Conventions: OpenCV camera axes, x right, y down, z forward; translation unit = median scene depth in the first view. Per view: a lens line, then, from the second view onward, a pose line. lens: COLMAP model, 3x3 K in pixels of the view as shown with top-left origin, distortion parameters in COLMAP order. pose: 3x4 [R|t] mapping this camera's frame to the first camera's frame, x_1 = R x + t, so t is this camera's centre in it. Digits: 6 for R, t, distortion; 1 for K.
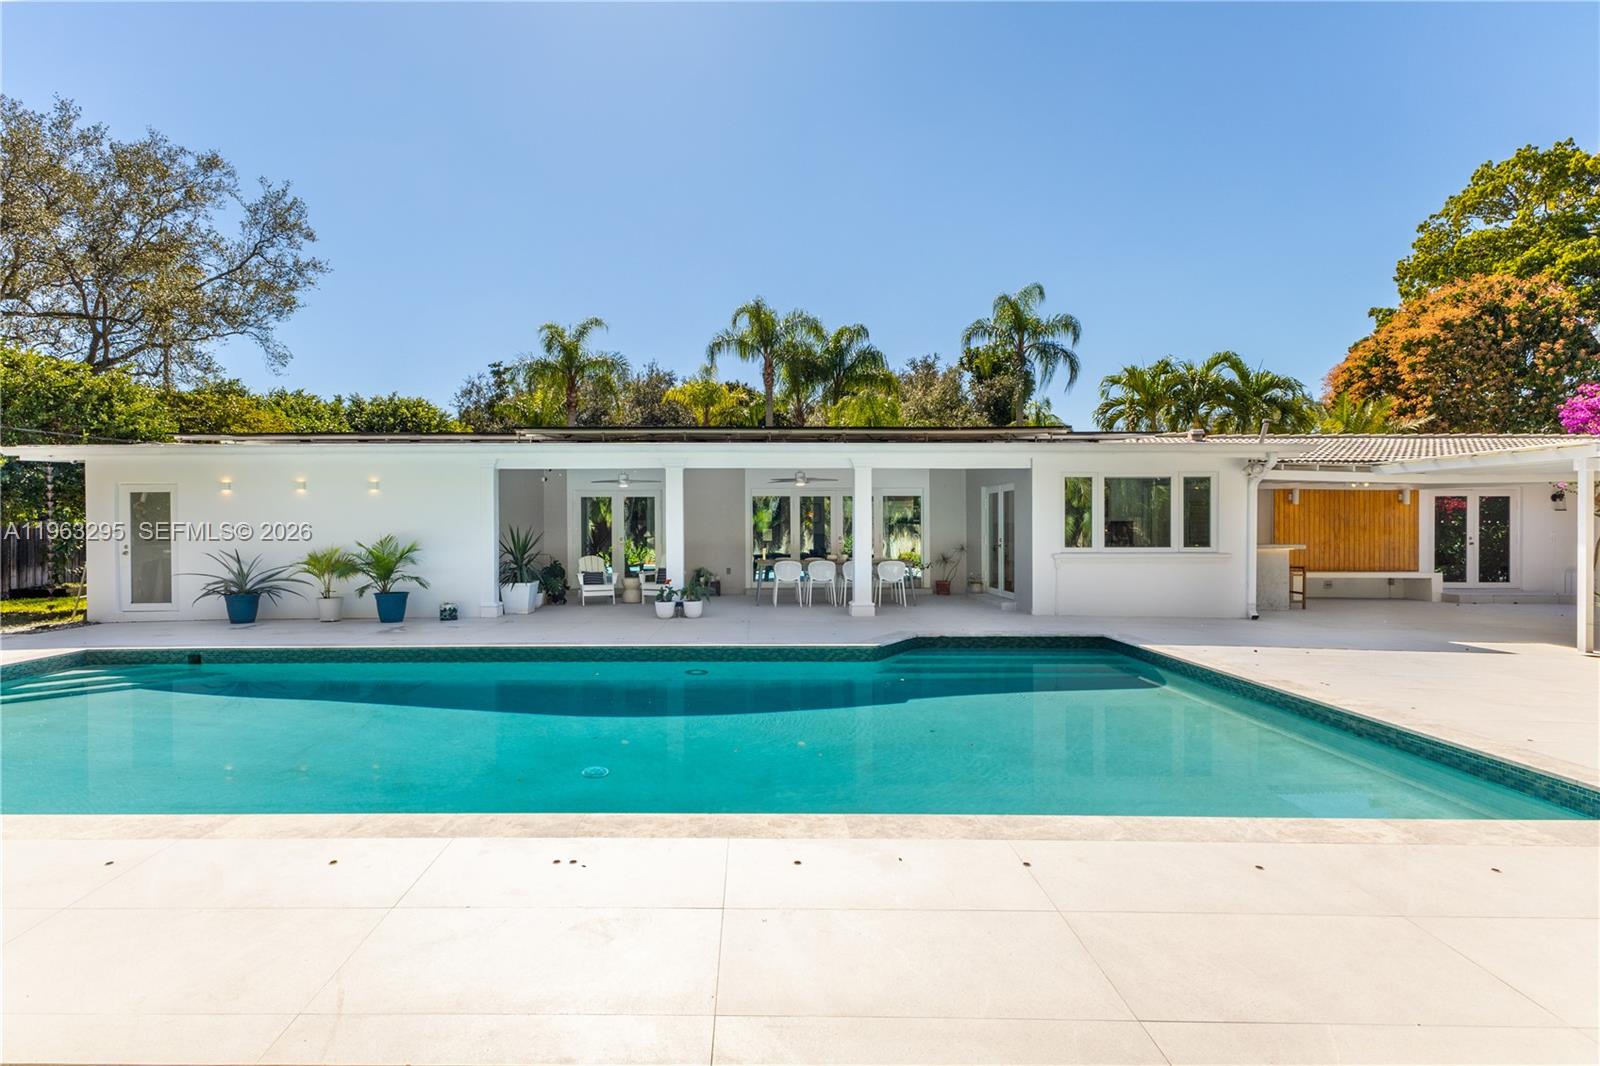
lens RADIAL K [[831.3, 0, 796.4], [0, 831.3, 530.6], [0, 0, 1]] dist [-0.004210, -0.003024]
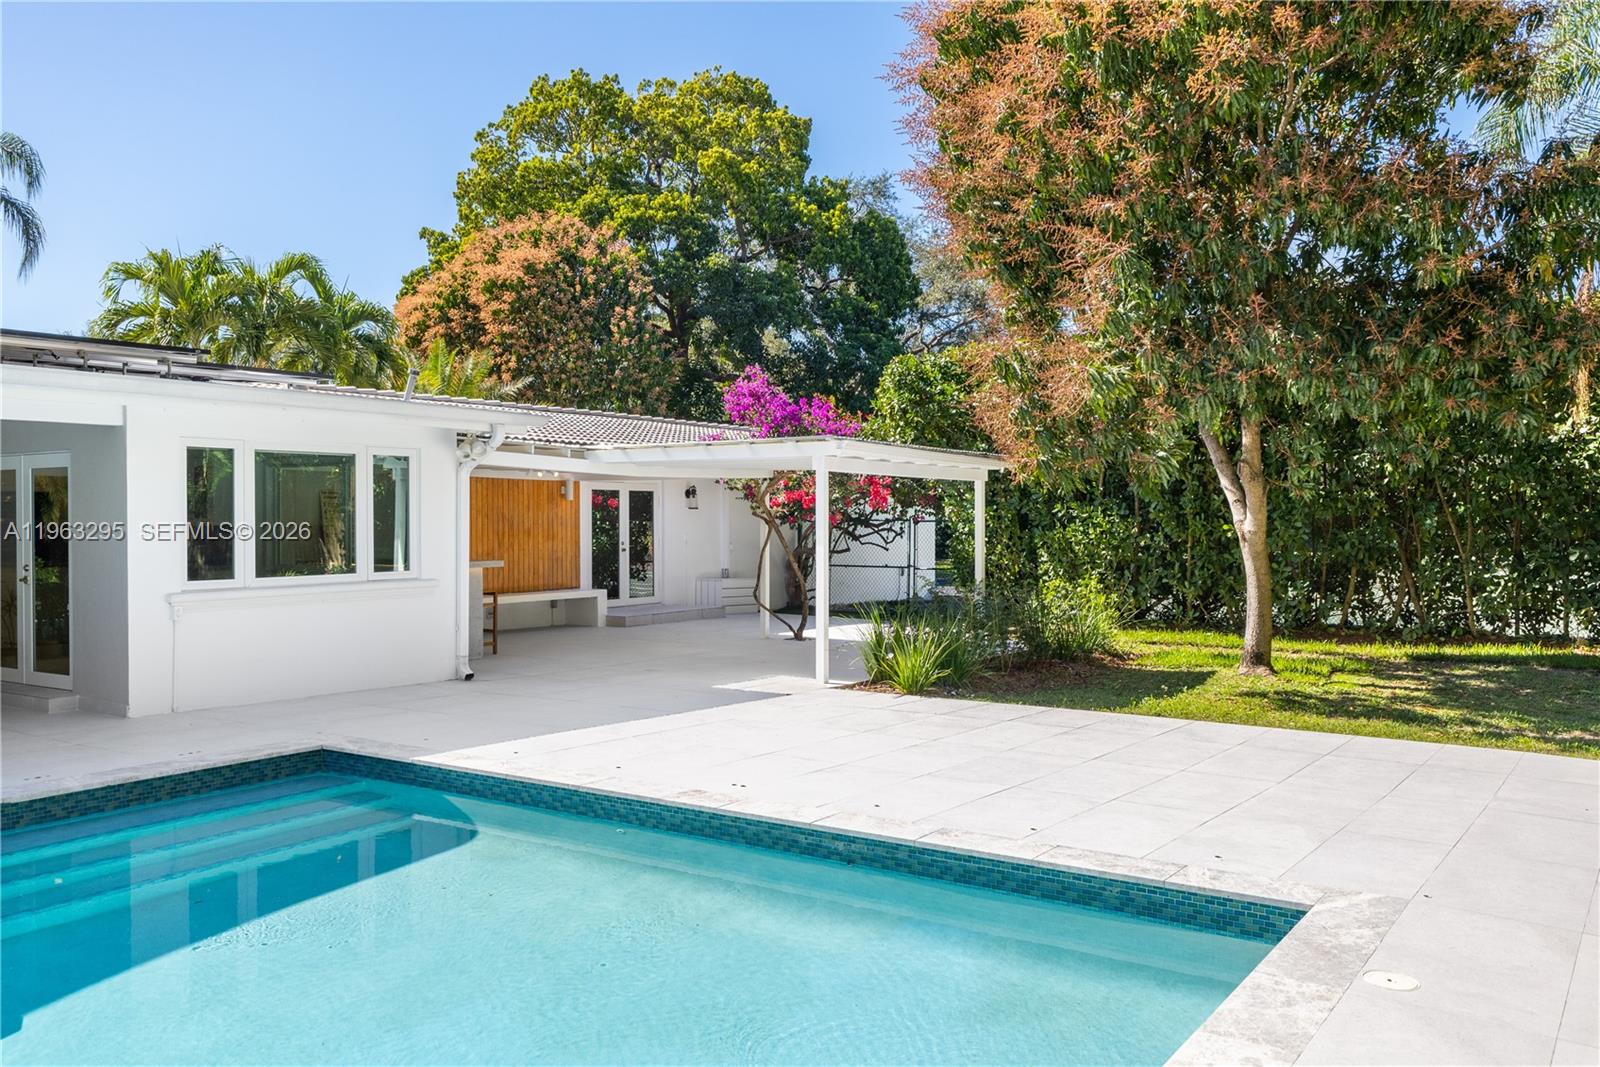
lens RADIAL K [[1254.3, 0, 799.3], [0, 1254.3, 528.1], [0, 0, 1]] dist [0.008919, 0.001542]
pose [[0.583190, -0.004789, 0.812322, -0.039379], [-0.000274, 0.999981, 0.006092, -0.007401], [-0.812336, -0.003775, 0.583178, 0.092357]]
